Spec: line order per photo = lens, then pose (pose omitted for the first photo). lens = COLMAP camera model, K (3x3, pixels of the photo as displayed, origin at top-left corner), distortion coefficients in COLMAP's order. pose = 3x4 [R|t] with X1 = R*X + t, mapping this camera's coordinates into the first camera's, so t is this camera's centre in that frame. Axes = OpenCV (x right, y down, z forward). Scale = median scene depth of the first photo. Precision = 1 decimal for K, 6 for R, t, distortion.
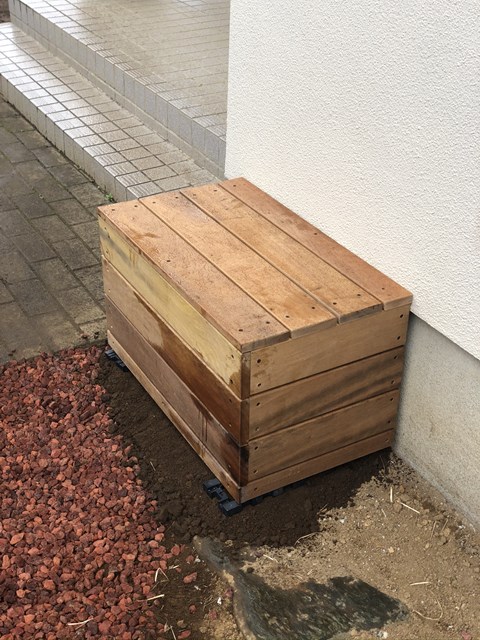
lens RADIAL K [[942.9, 0, 240.0], [0, 942.9, 320.0], [0, 0, 1]] dist [0.019738, -0.120668]
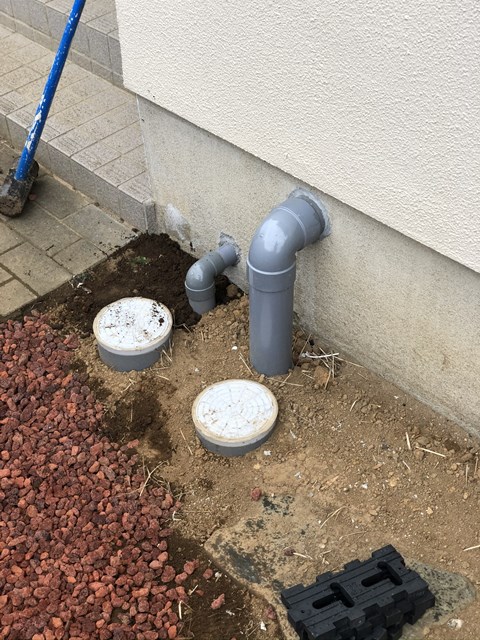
lens RADIAL K [[942.9, 0, 240.0], [0, 942.9, 320.0], [0, 0, 1]] dist [0.019738, -0.120668]
pose [[0.969146, -0.199722, 0.144455, -0.100415], [0.170969, 0.966839, 0.189717, -0.122626], [-0.177555, -0.159166, 0.971154, 0.203715]]
